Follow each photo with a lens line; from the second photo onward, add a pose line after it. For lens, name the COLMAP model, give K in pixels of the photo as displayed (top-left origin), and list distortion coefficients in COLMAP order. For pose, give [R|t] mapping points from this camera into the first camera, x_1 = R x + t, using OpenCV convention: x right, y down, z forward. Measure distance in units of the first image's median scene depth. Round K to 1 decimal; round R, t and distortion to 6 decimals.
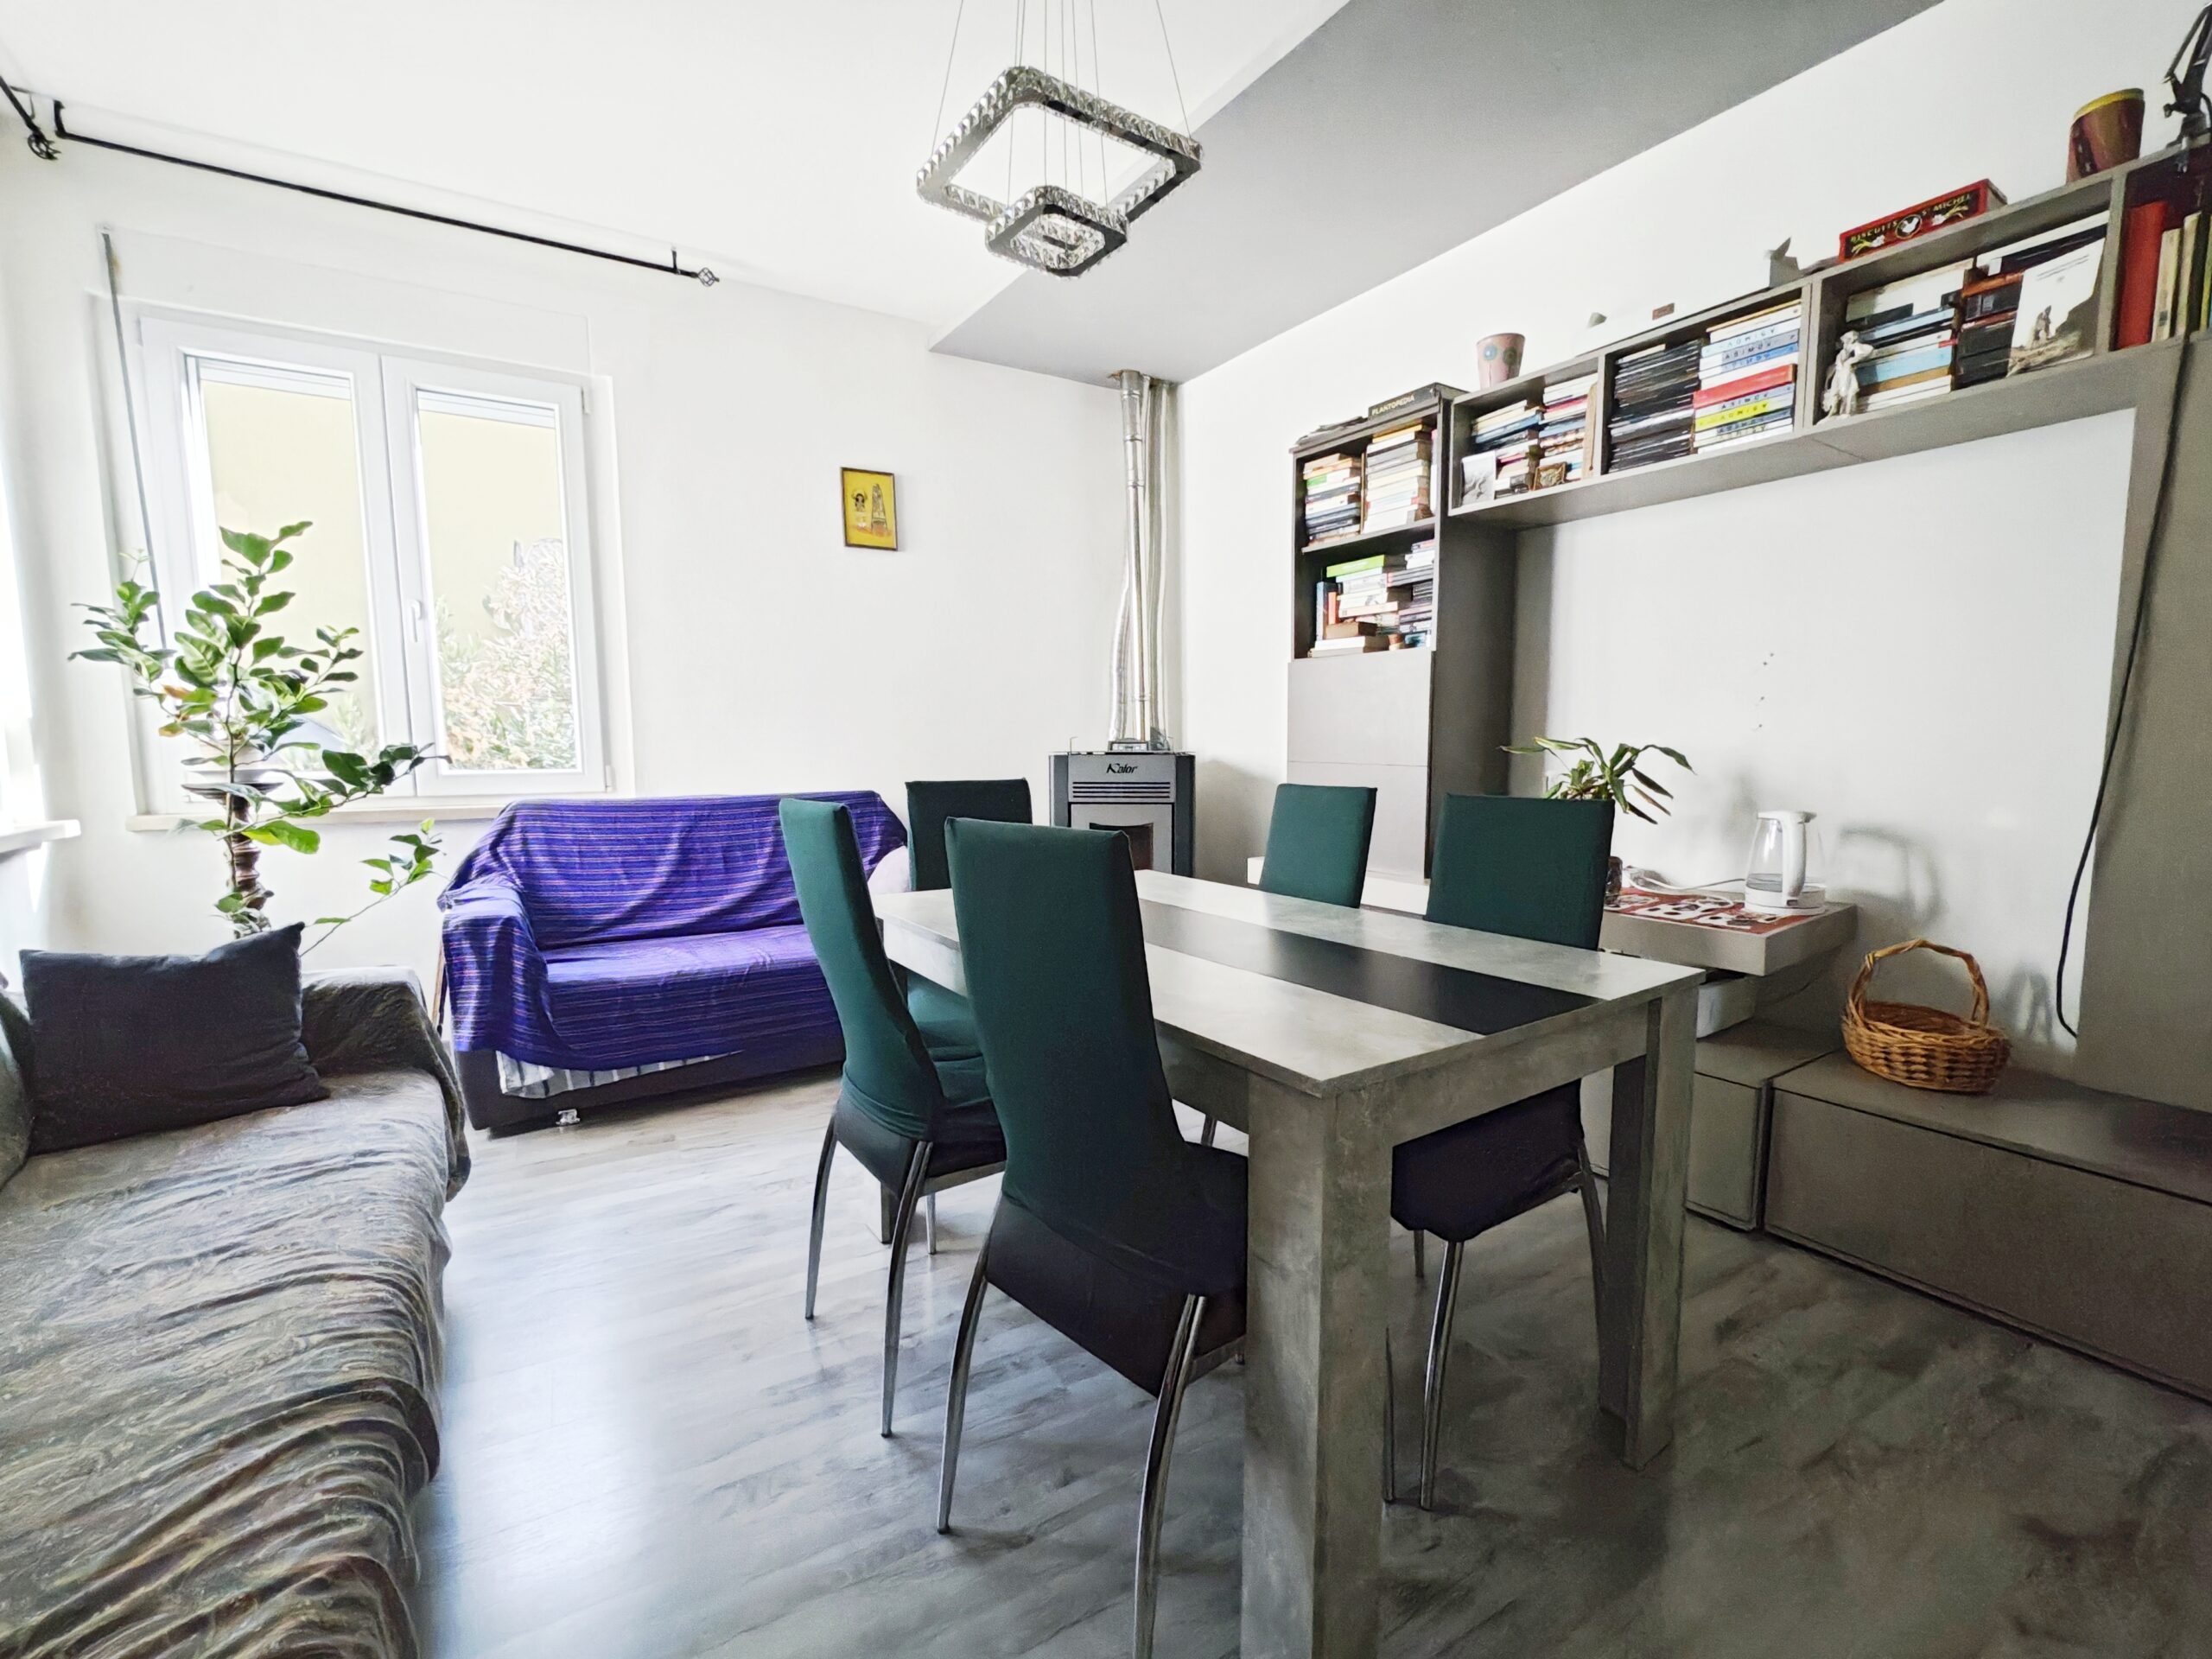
lens RADIAL K [[951.1, 0, 1113.7], [0, 951.1, 832.9], [0, 0, 1]] dist [-0.001128, 0.001293]
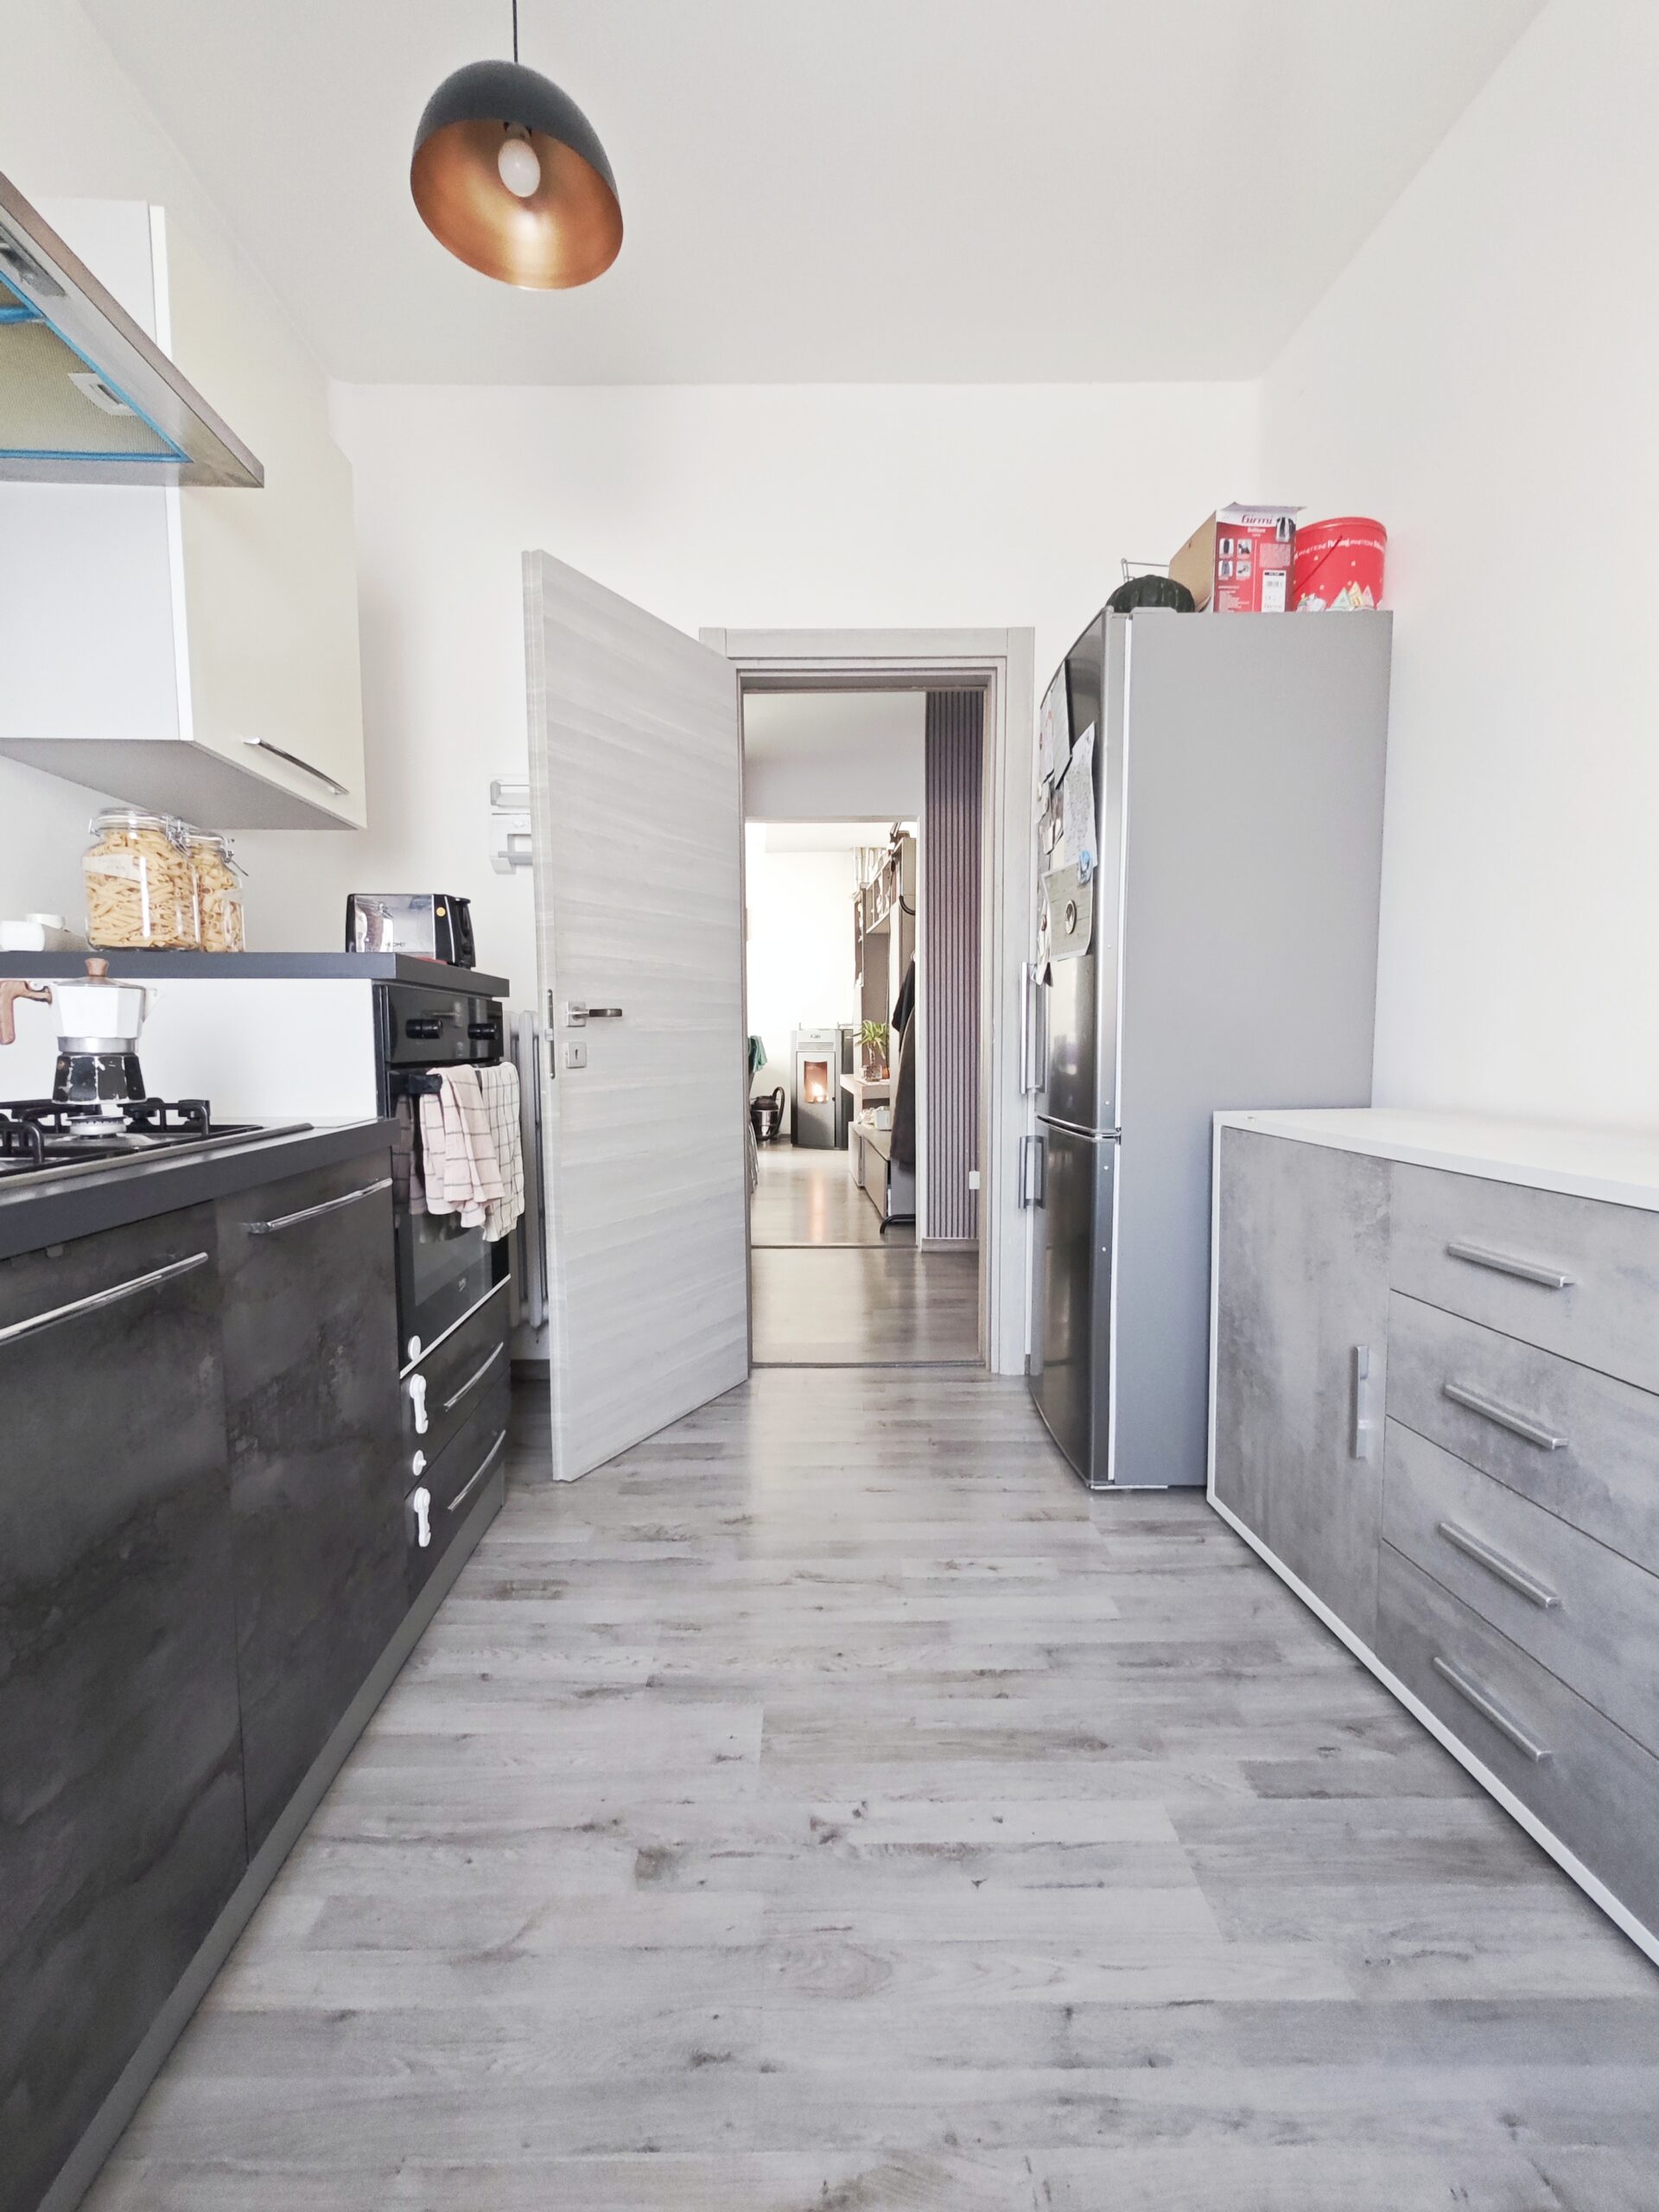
lens RADIAL K [[951.1, 0, 819.3], [0, 951.1, 1111.6], [0, 0, 1]] dist [-0.001128, 0.001293]
pose [[0.855878, 0.039091, -0.515699, 1.435682], [-0.047844, 0.998848, -0.003691, 0.142503], [0.514961, 0.027832, 0.856762, -1.103660]]
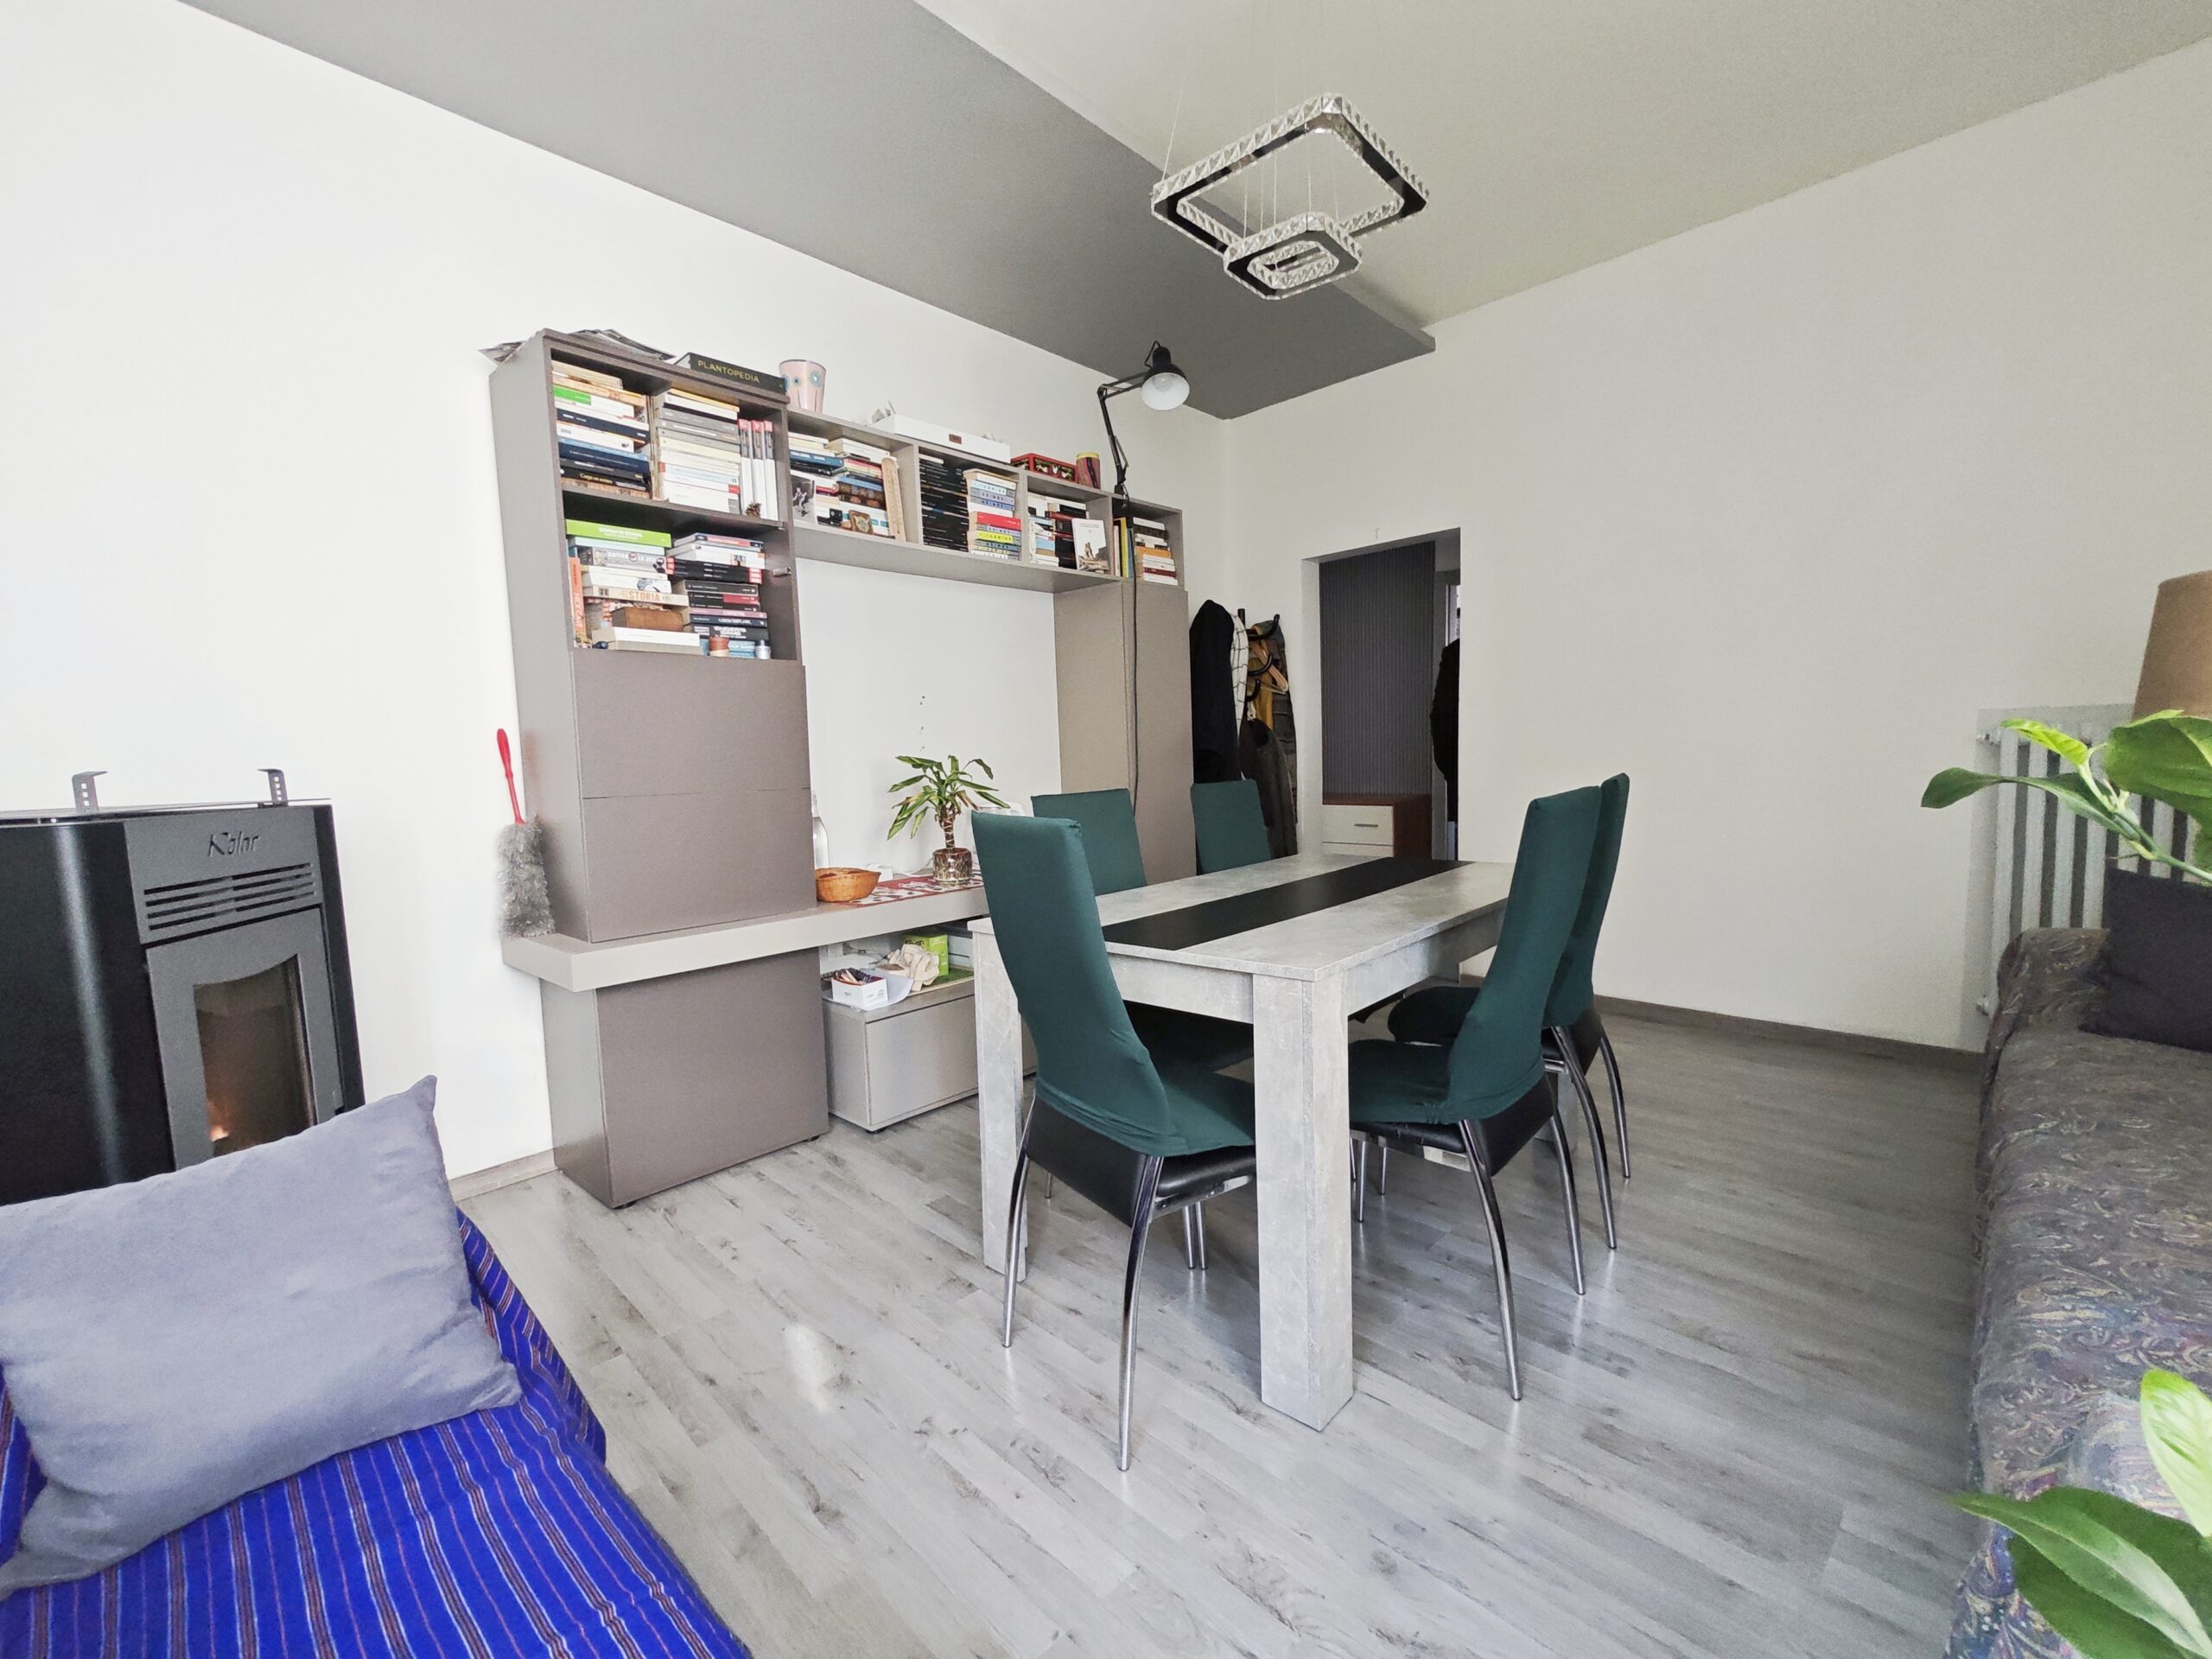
lens RADIAL K [[951.3, 0, 1114.0], [0, 951.3, 835.3], [0, 0, 1]] dist [-0.000059, 0.000590]
pose [[-0.246835, -0.072866, 0.966314, -0.615323], [0.127845, 0.986005, 0.107008, -0.081119], [-0.960587, 0.149952, -0.234064, 0.881320]]
